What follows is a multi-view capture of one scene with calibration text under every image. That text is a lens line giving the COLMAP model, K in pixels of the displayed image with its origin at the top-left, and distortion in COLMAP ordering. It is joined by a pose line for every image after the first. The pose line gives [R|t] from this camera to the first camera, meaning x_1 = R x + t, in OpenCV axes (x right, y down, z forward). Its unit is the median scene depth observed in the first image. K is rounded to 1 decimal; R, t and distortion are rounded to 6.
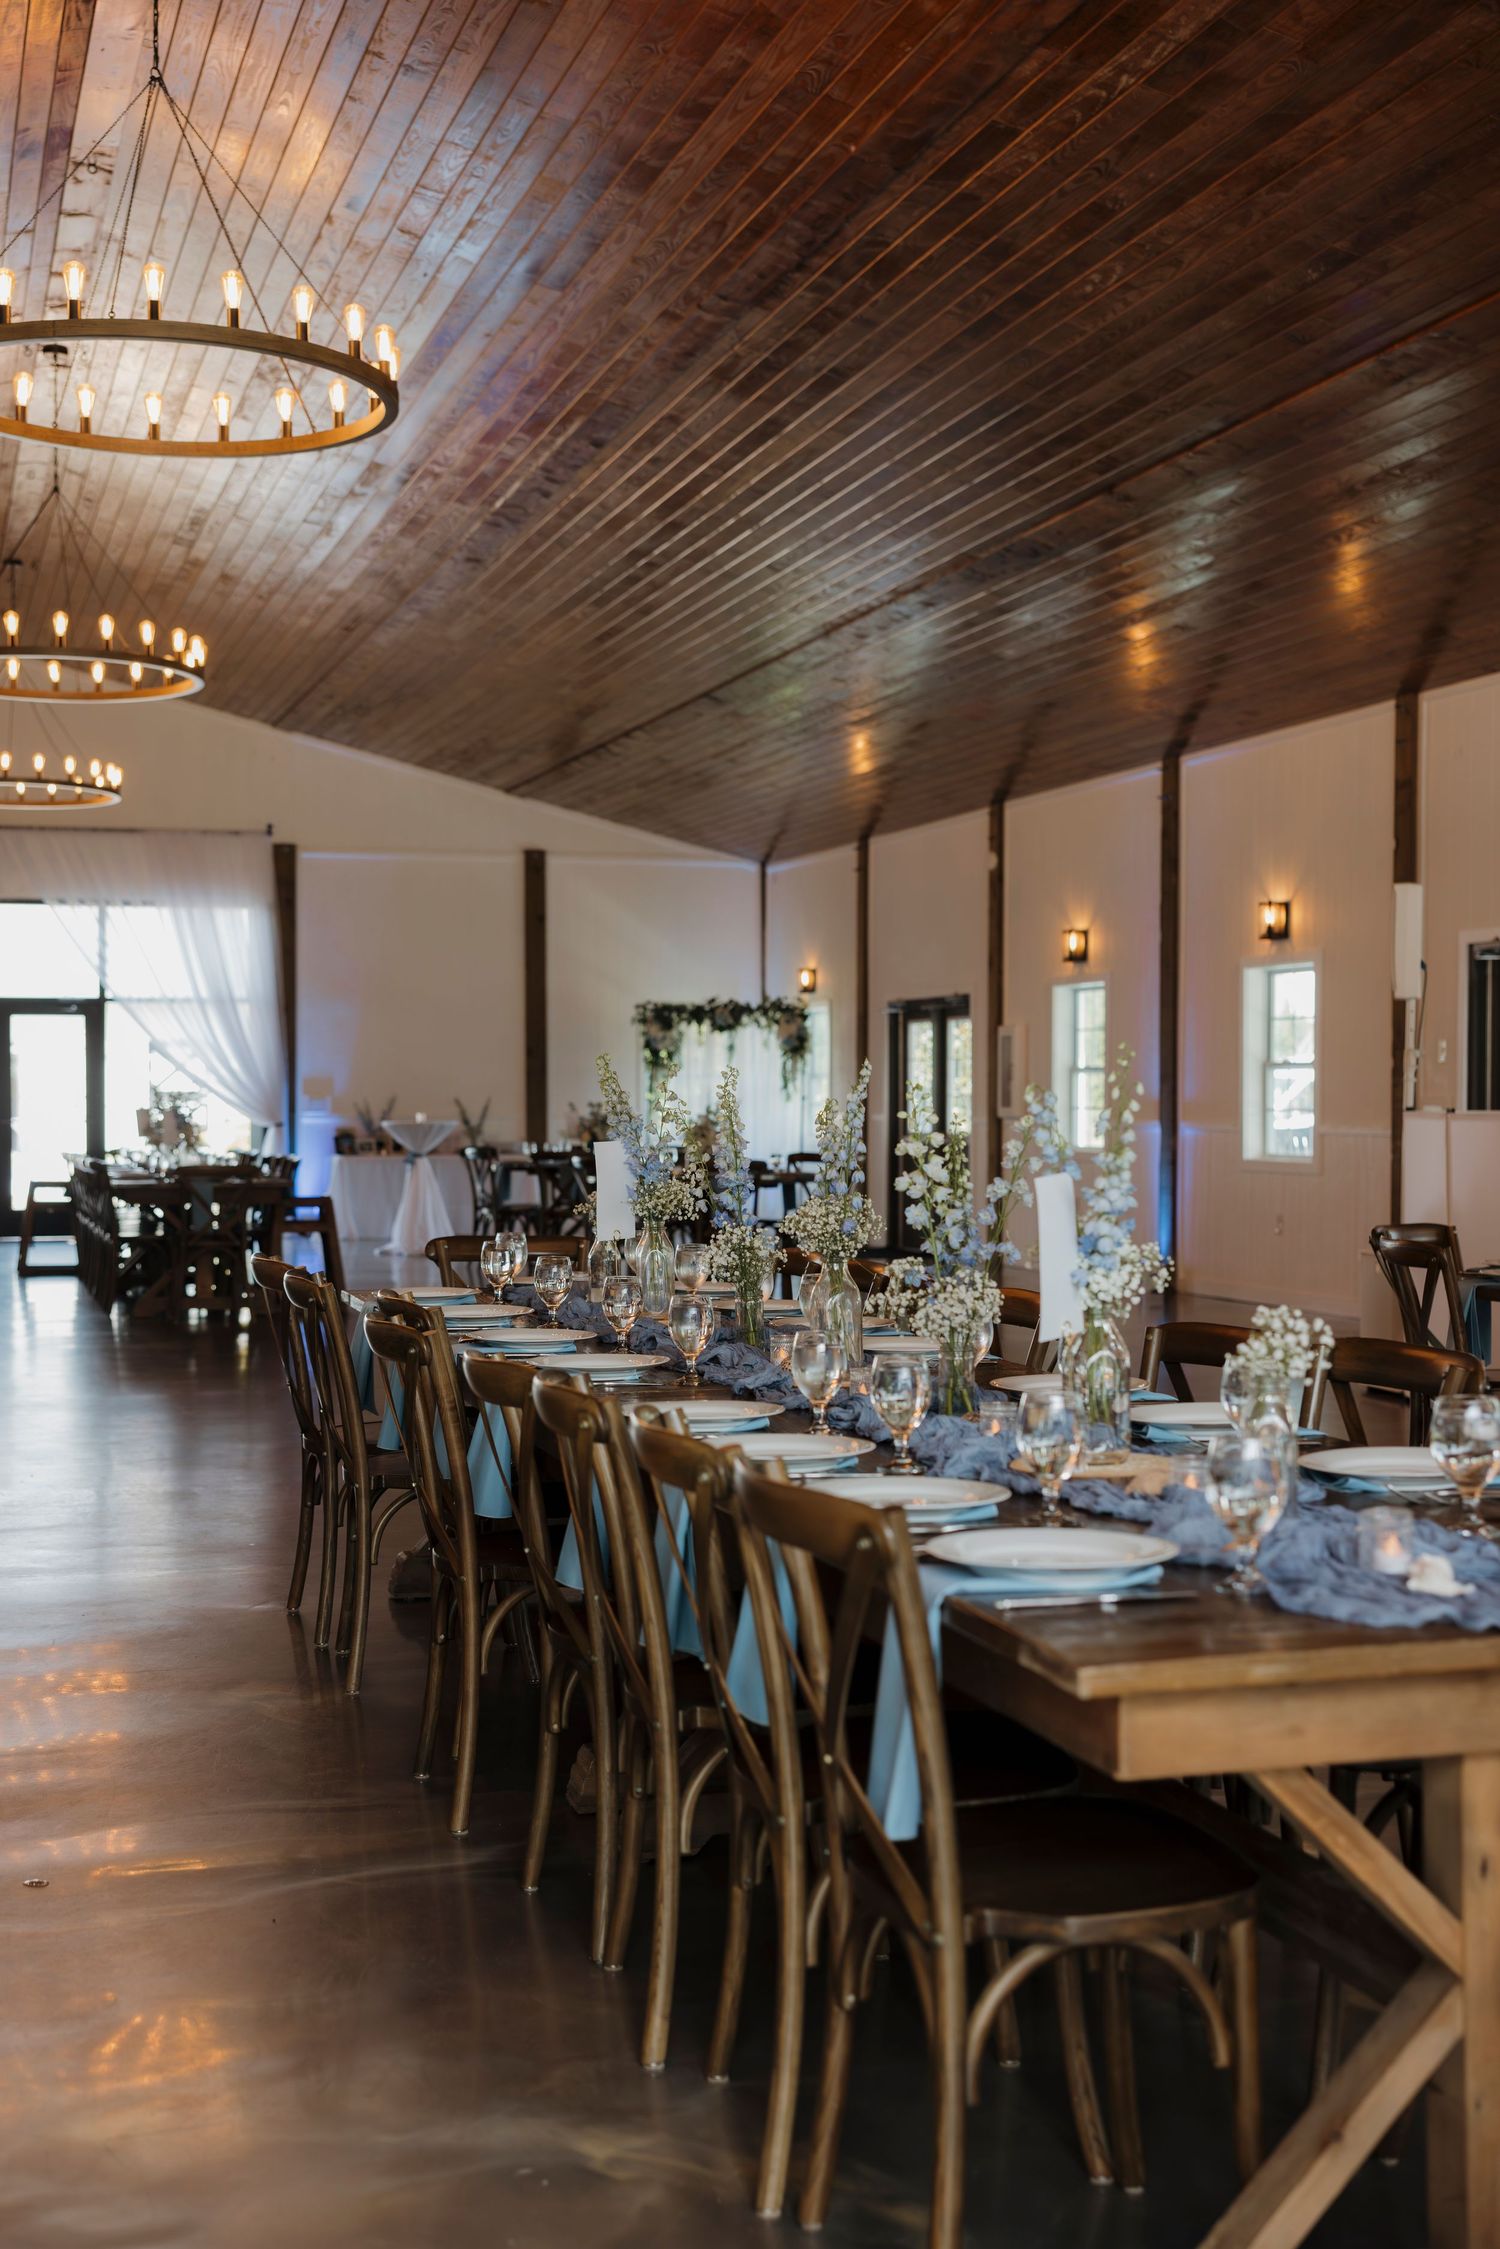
lens RADIAL K [[2784.3, 0, 750.0], [0, 2784.3, 1124.5], [0, 0, 1]] dist [-0.000416, -0.000637]
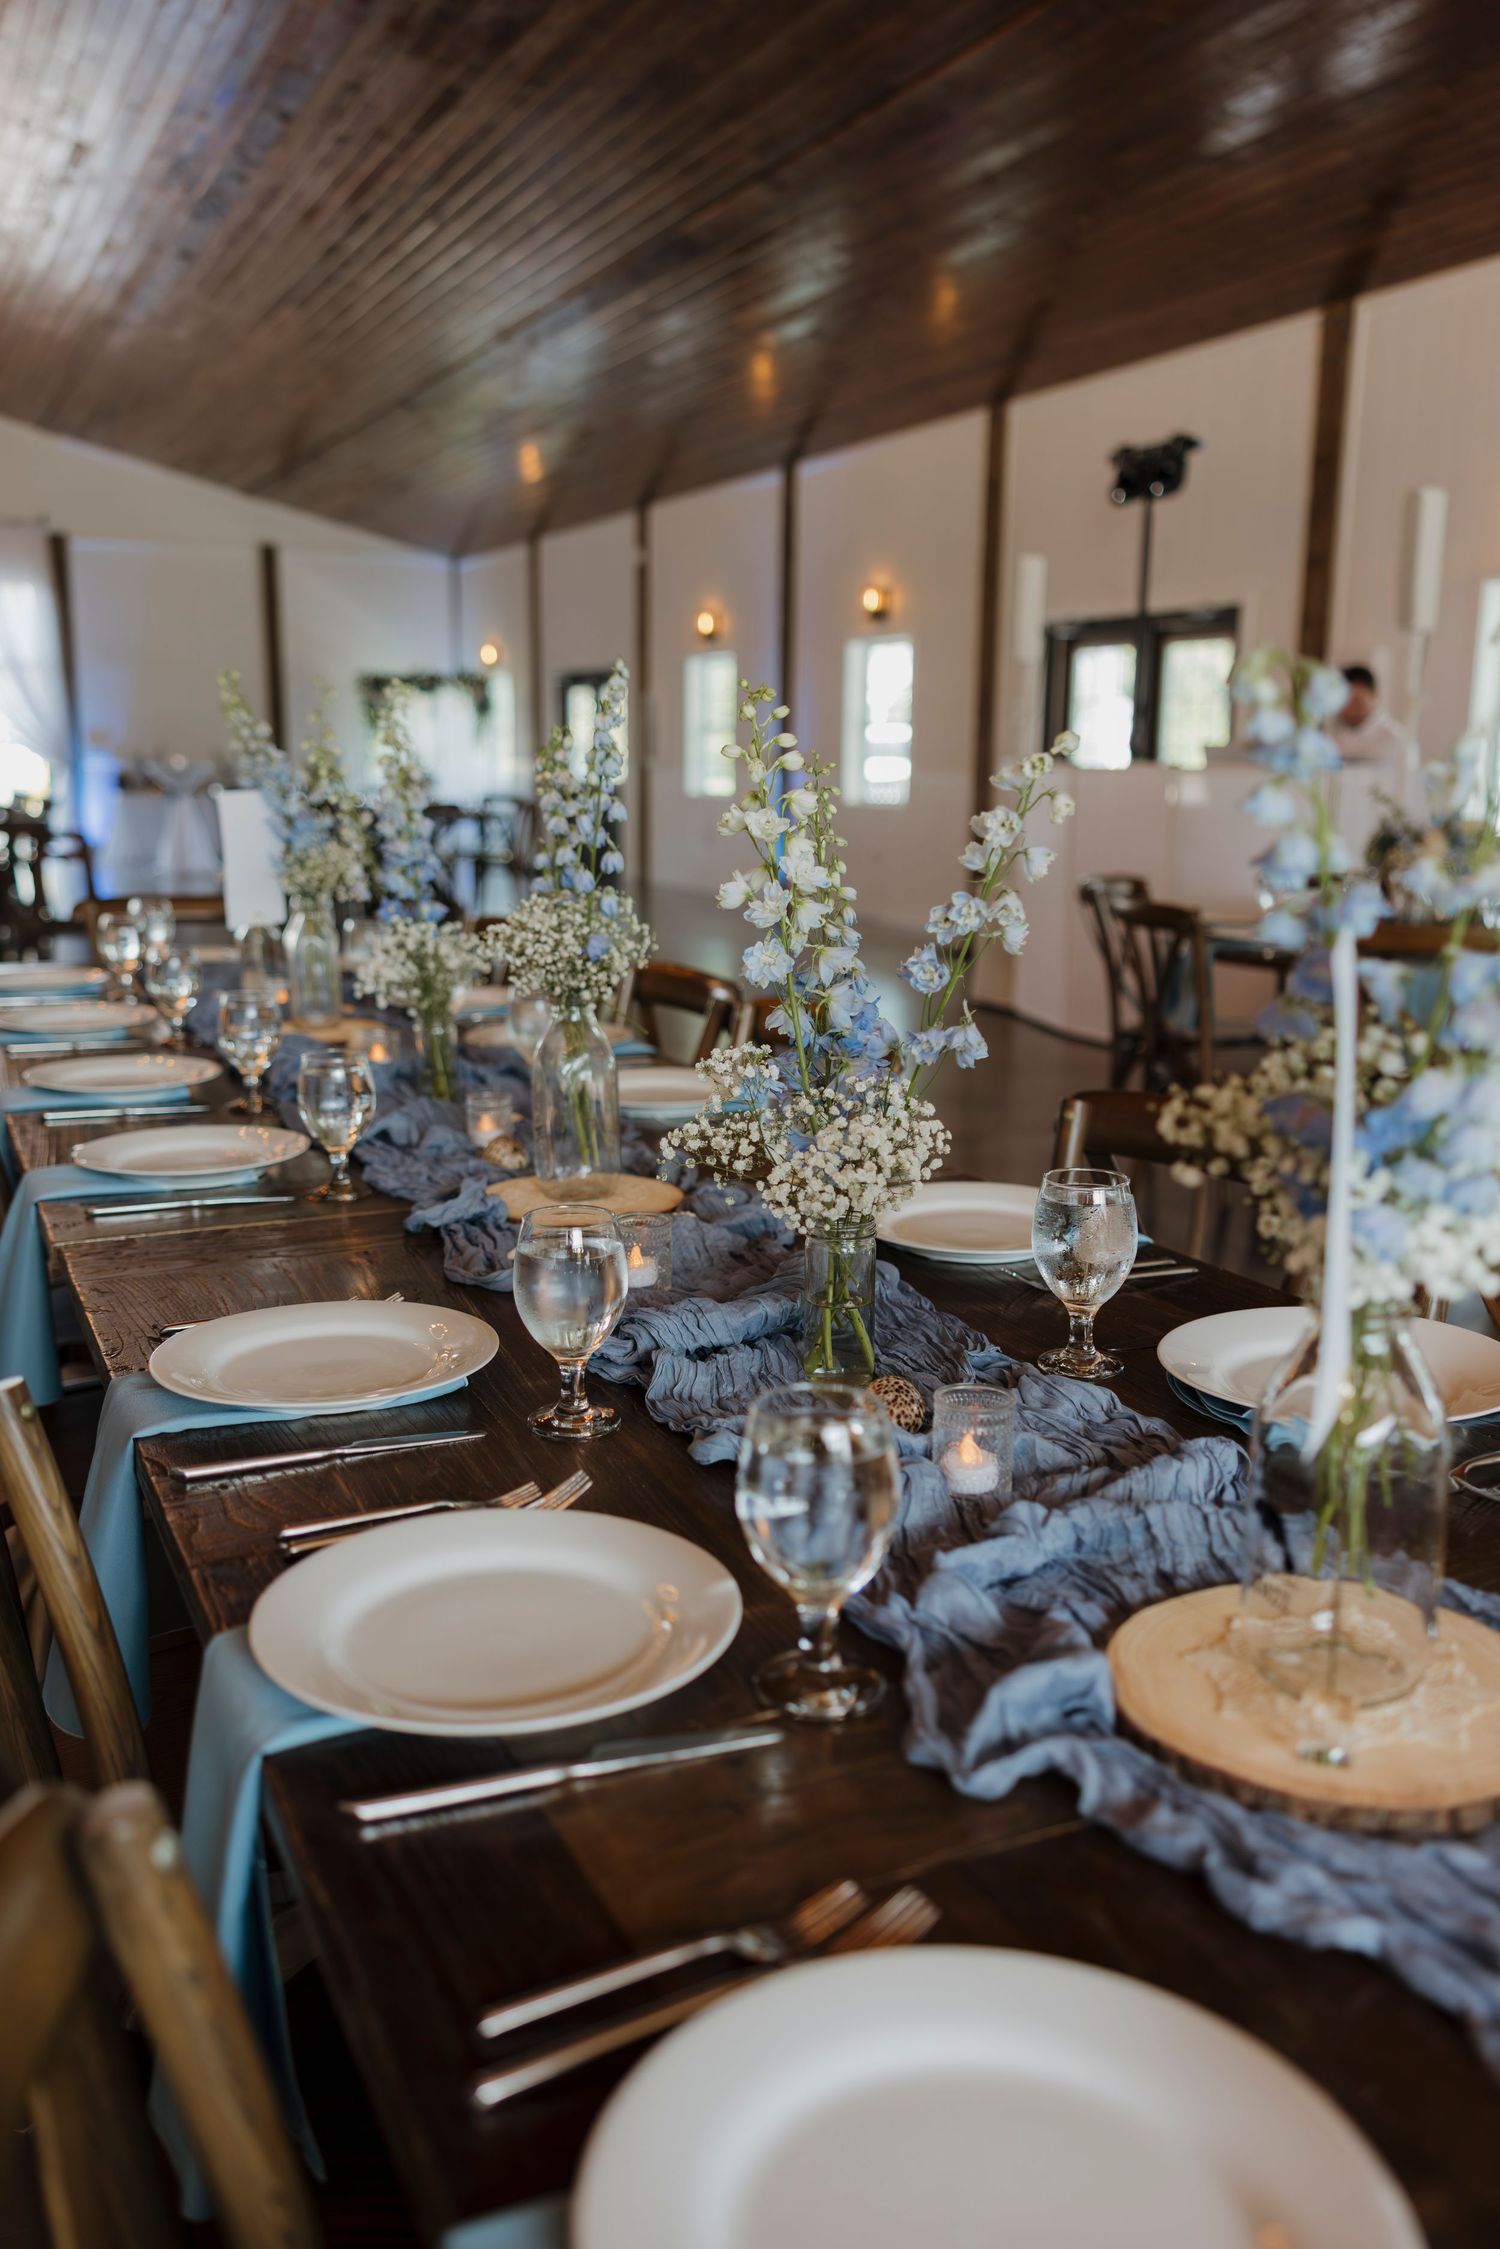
lens RADIAL K [[1830.5, 0, 702.0], [0, 1830.5, 1129.5], [0, 0, 1]] dist [-0.000713, -0.000282]
pose [[0.991010, -0.021909, 0.131980, 0.001624], [-0.003998, 0.981211, 0.192897, -0.000117], [-0.133727, -0.191691, 0.972302, 0.181095]]
